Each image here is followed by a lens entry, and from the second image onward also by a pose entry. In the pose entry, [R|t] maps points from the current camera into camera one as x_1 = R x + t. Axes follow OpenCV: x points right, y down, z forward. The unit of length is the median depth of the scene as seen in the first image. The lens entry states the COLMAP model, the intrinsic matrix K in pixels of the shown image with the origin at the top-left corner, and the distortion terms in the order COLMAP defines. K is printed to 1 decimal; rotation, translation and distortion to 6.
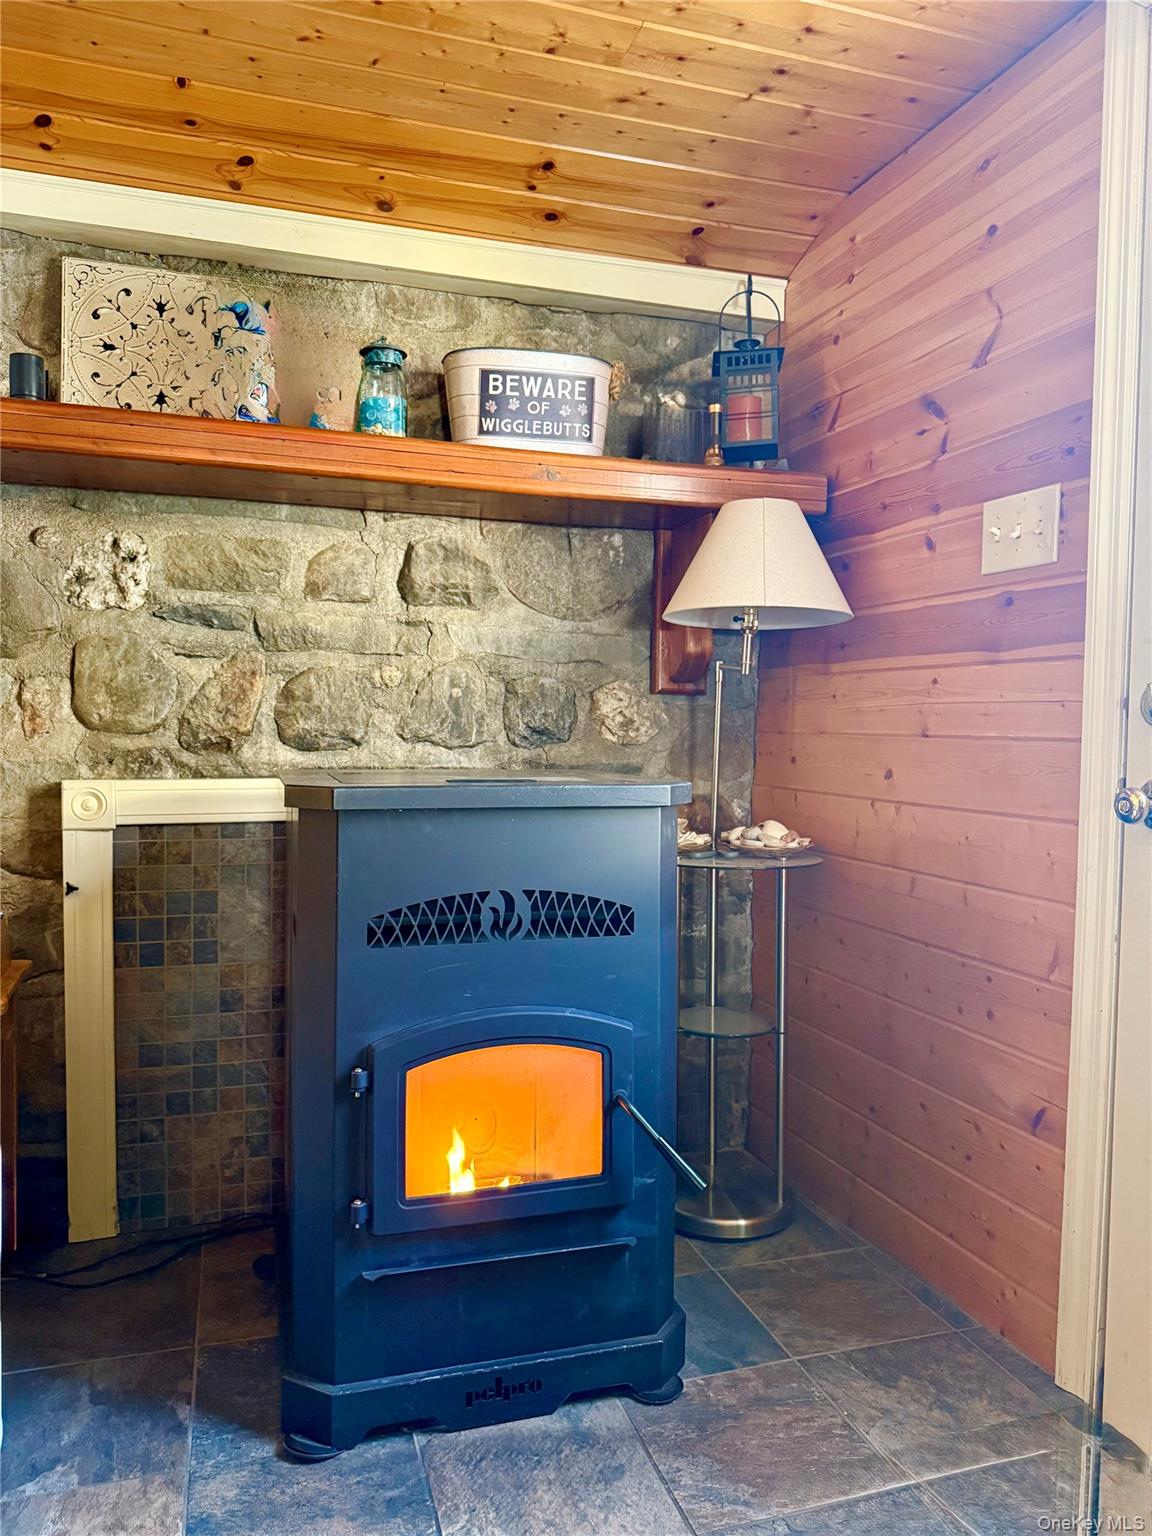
lens RADIAL K [[1097.0, 0, 570.1], [0, 1097.0, 774.6], [0, 0, 1]] dist [0.006972, -0.000068]
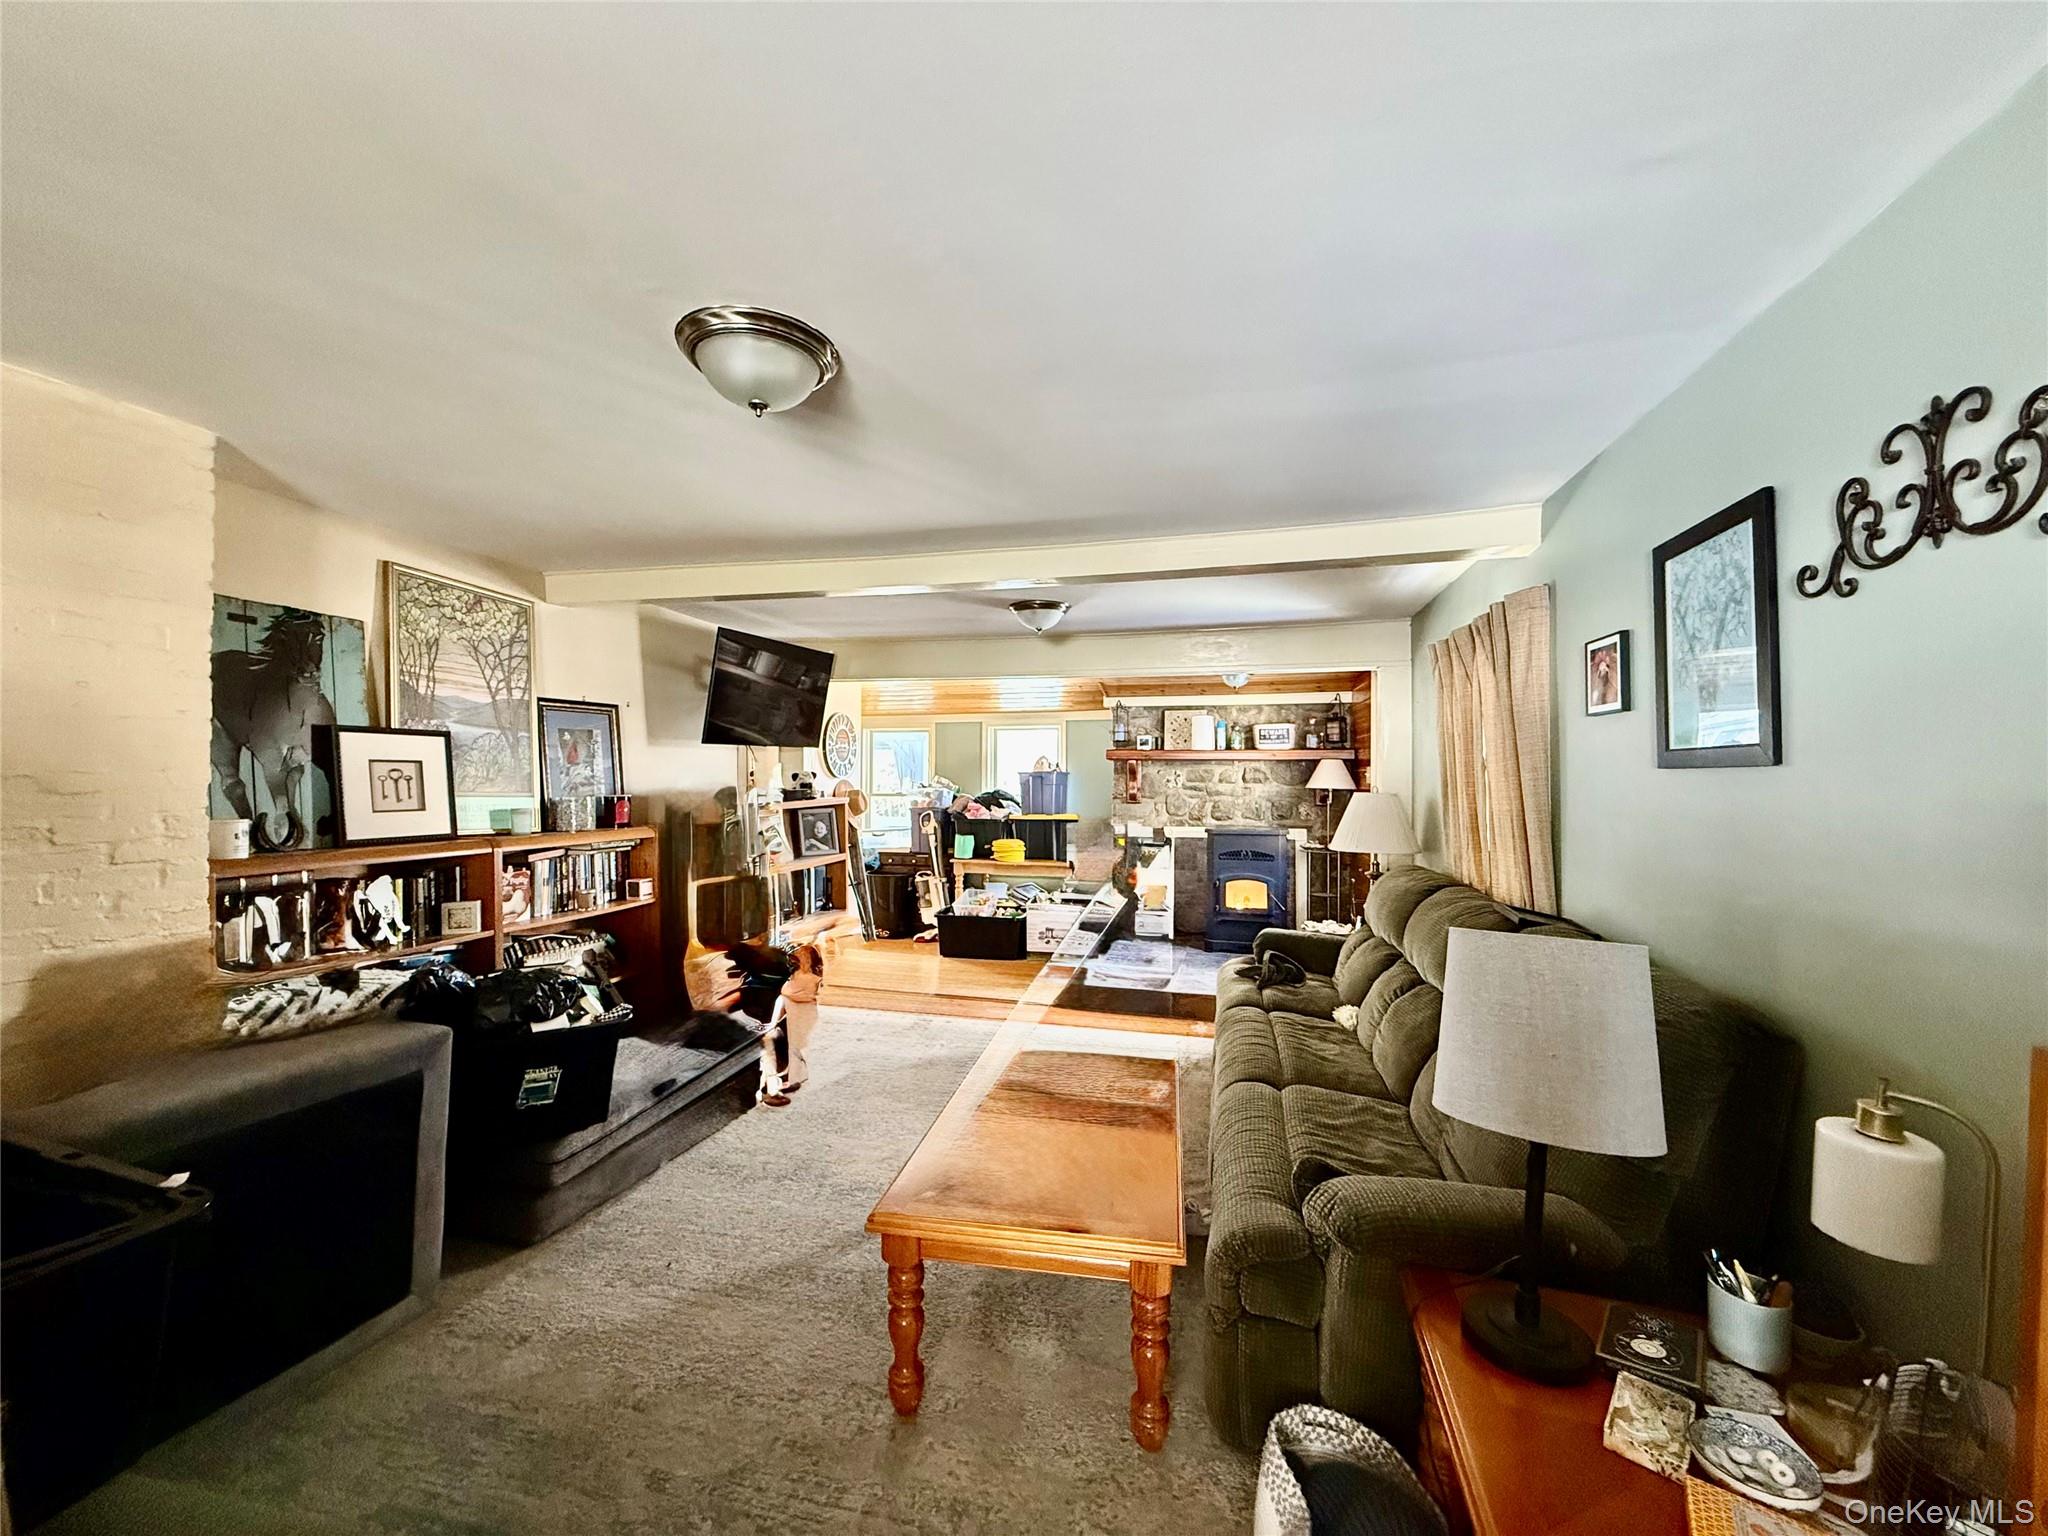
lens RADIAL K [[815.7, 0, 1026.8], [0, 815.7, 778.6], [0, 0, 1]] dist [0.001539, -0.000346]
pose [[0.849026, -0.008928, -0.528276, 0.773687], [-0.019102, 0.998685, -0.047578, -0.019892], [0.528006, 0.050486, 0.847738, -1.998627]]
